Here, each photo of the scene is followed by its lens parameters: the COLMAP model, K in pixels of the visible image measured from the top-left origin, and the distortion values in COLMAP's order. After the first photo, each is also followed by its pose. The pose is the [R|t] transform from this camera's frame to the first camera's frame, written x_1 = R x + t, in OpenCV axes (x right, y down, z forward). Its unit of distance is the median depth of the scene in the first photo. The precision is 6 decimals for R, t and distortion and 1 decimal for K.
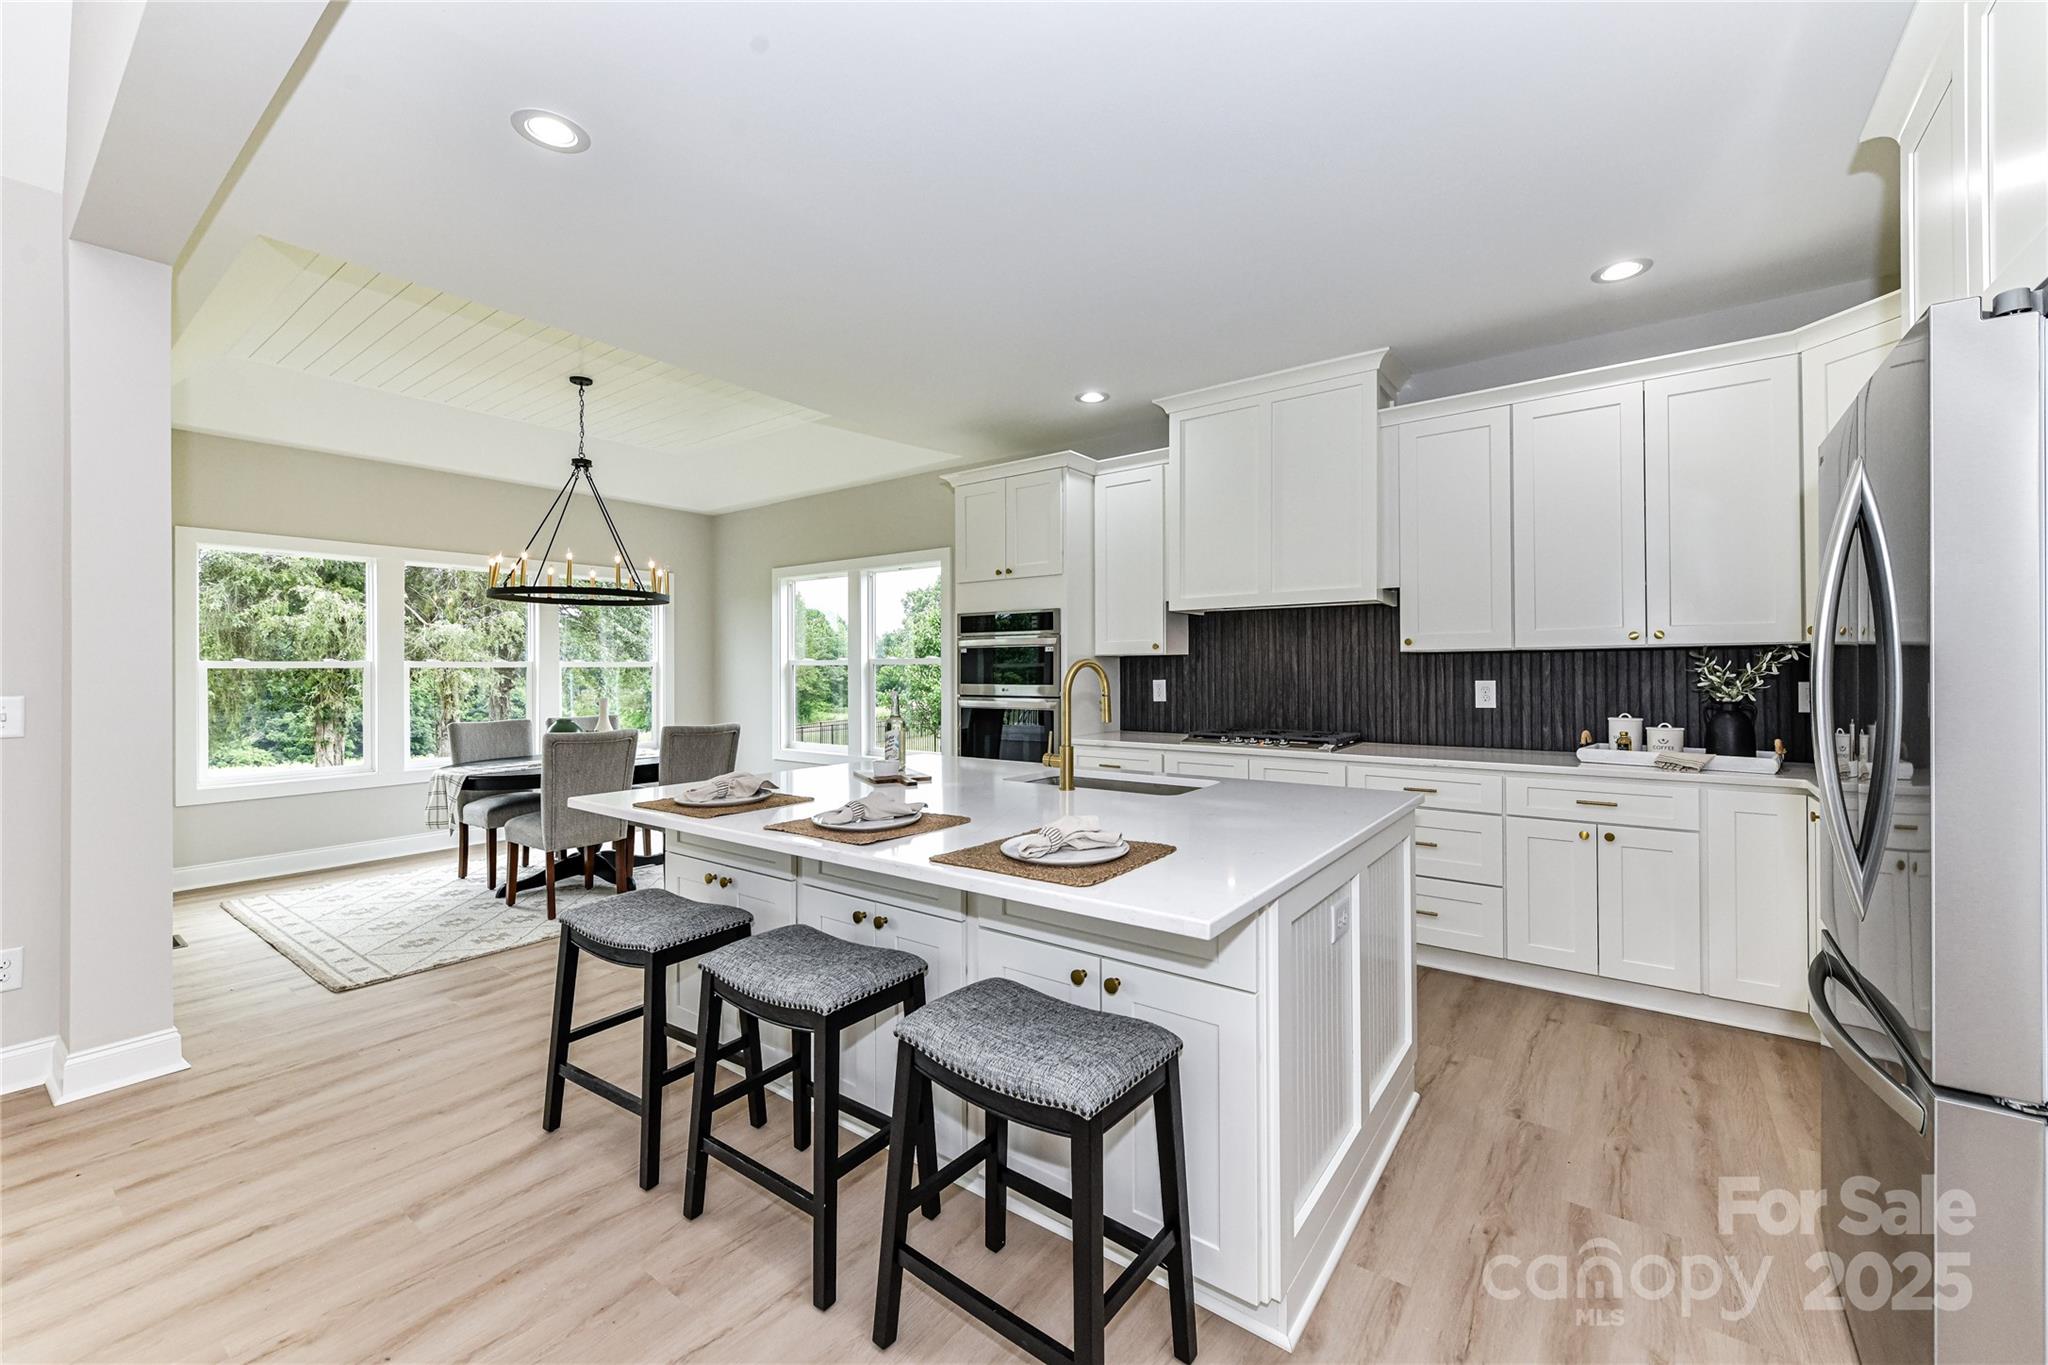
lens RADIAL K [[828.7, 0, 1024.5], [0, 828.7, 653.0], [0, 0, 1]] dist [0.003023, -0.000535]
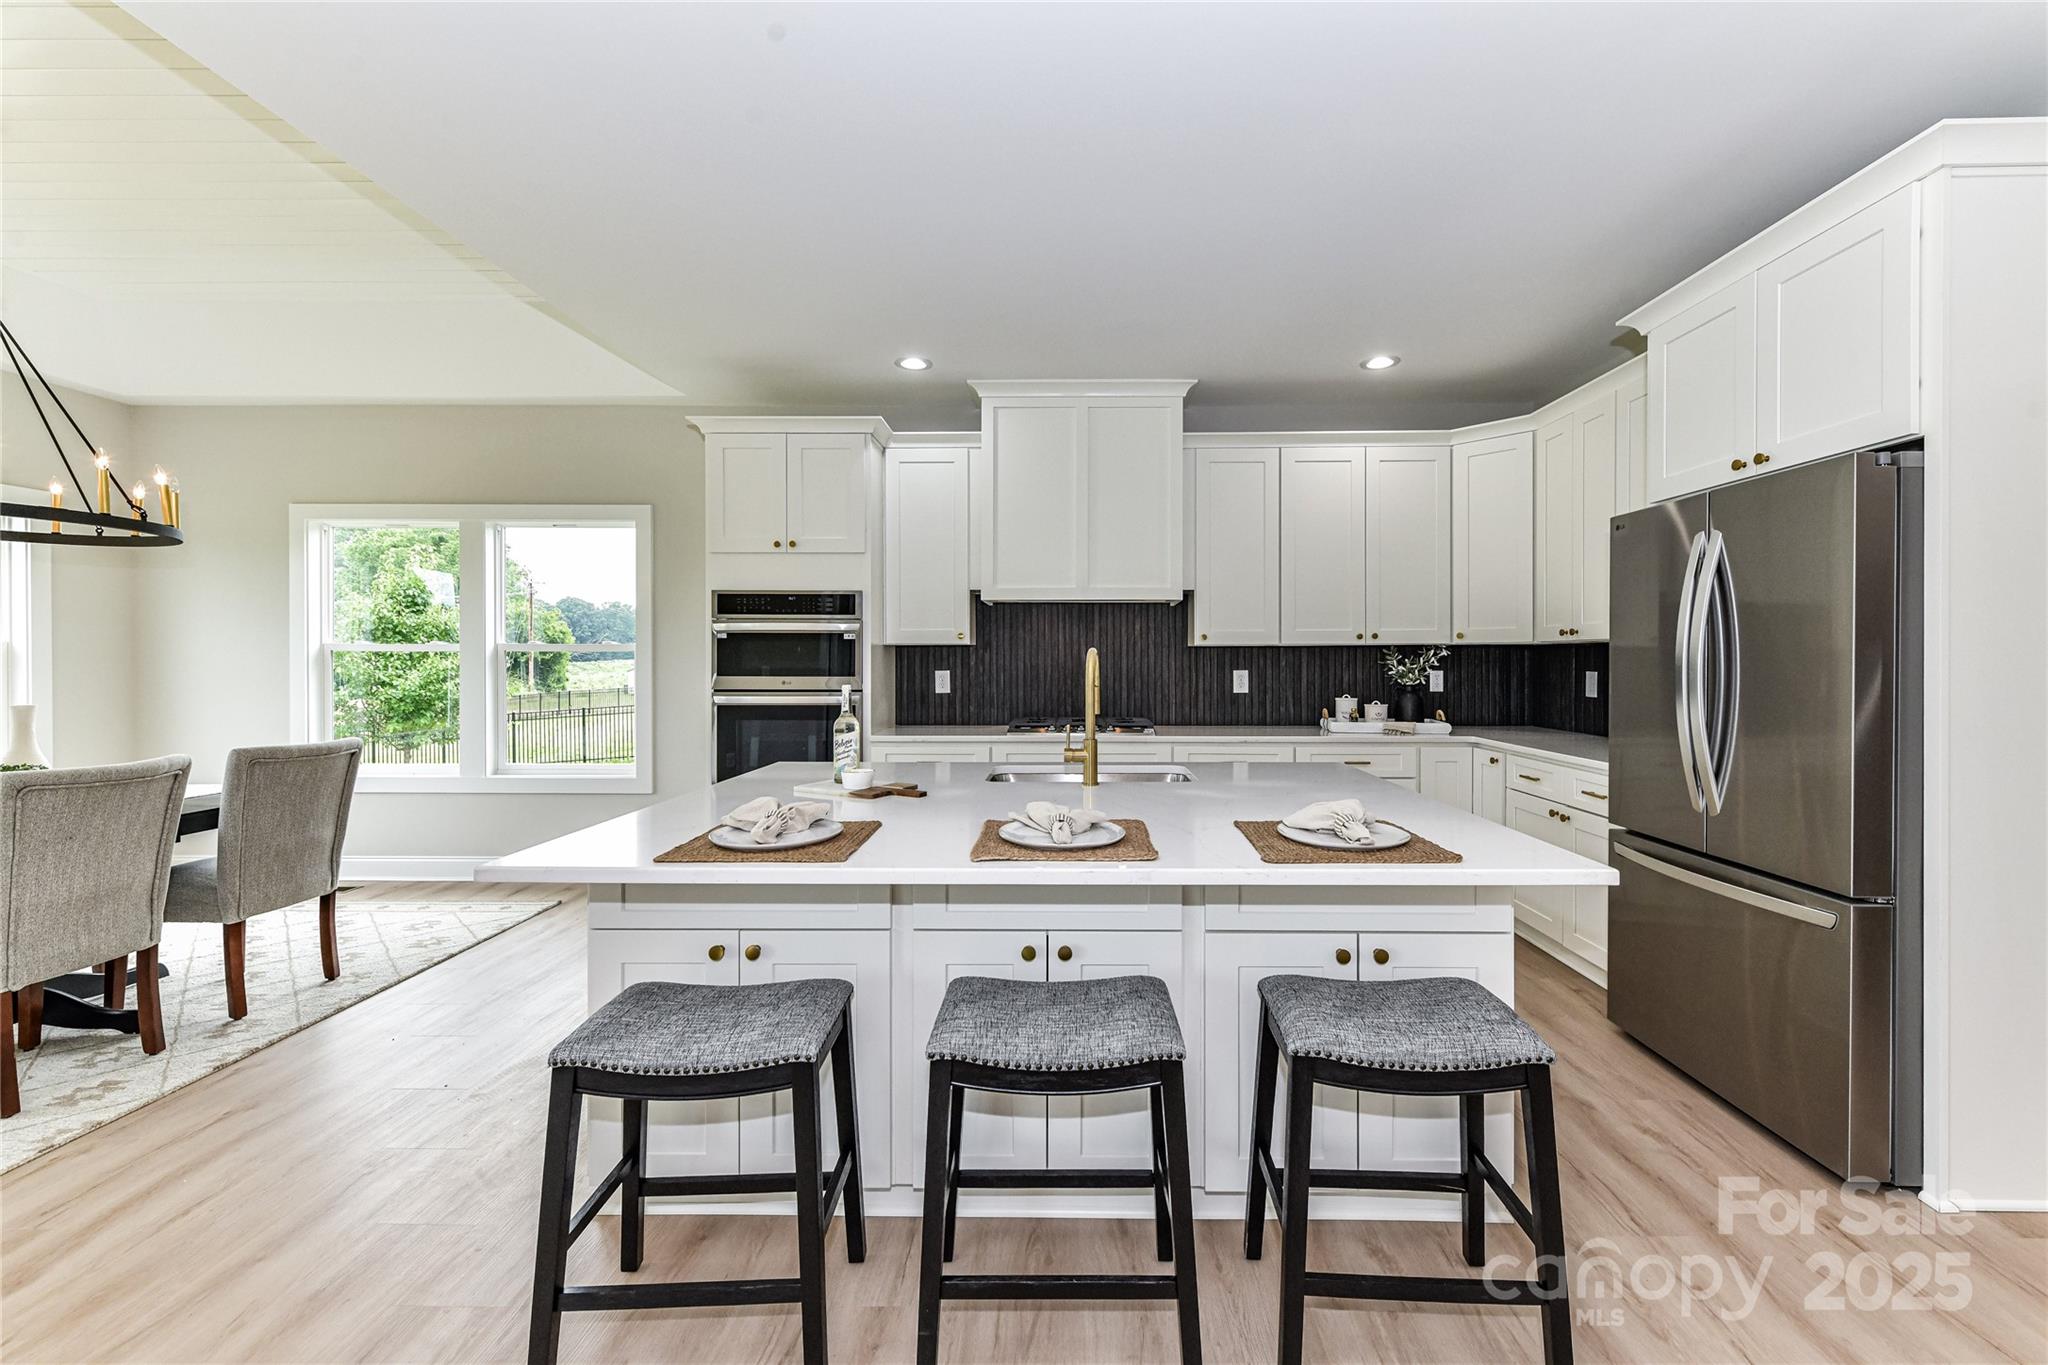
lens RADIAL K [[828.7, 0, 1072.0], [0, 828.7, 660.2], [0, 0, 1]] dist [0.003023, -0.000535]
pose [[0.800143, 0.005512, 0.599784, -0.341655], [-0.016182, 0.999792, 0.012399, 0.006765], [-0.599591, -0.019627, 0.800066, 0.159305]]
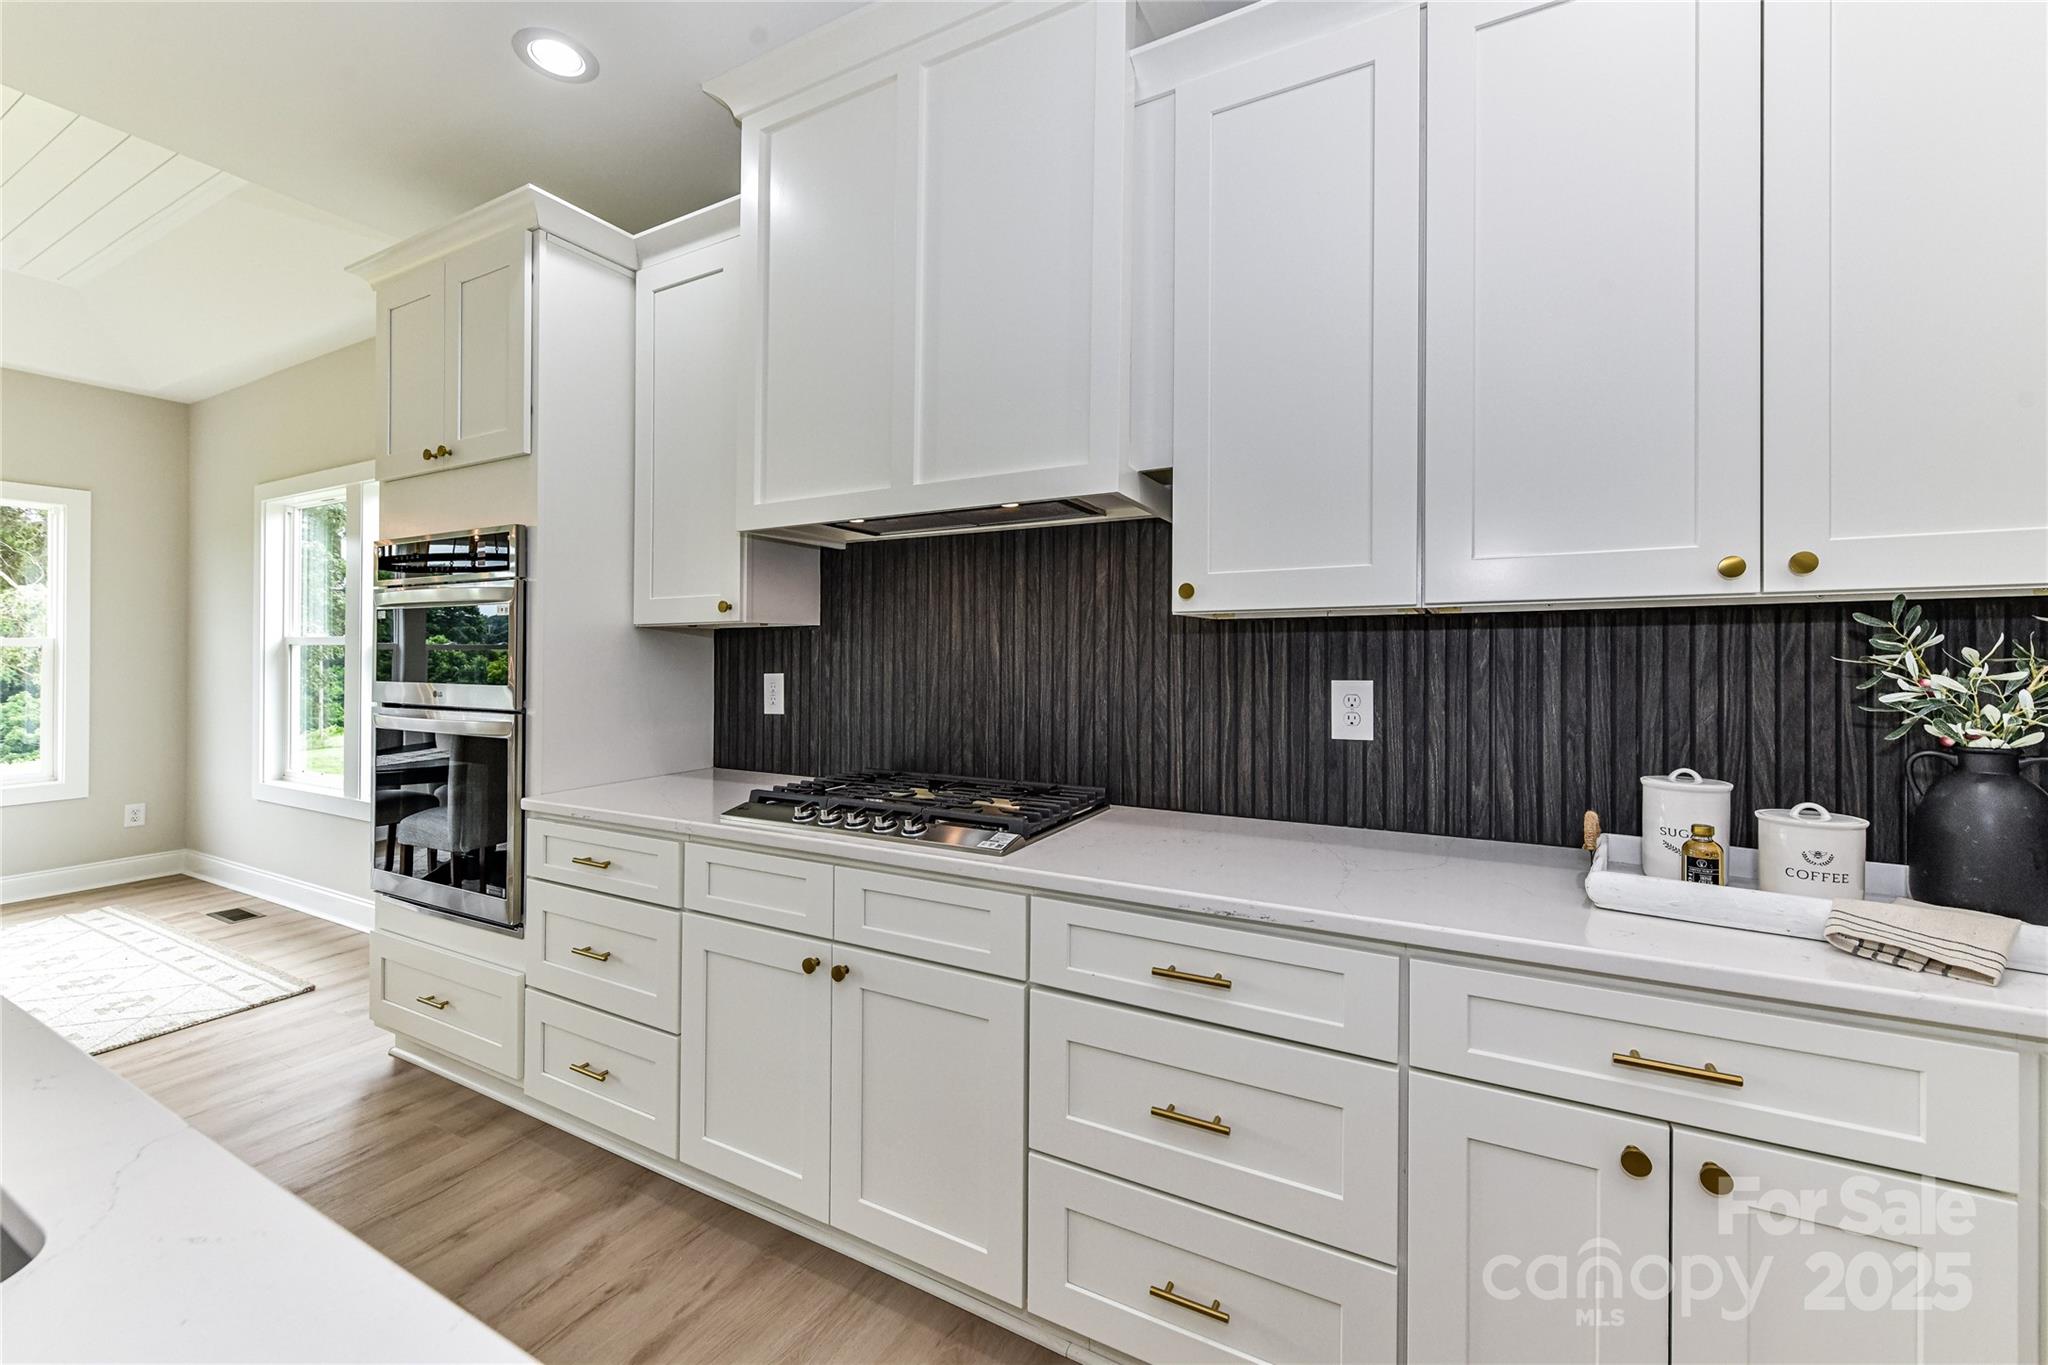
lens RADIAL K [[828.7, 0, 1031.9], [0, 828.7, 654.4], [0, 0, 1]] dist [0.003023, -0.000535]
pose [[0.988572, 0.003848, 0.150701, 0.284239], [-0.006867, 0.999786, 0.019519, 0.010053], [-0.150594, -0.020330, 0.988387, 0.524002]]
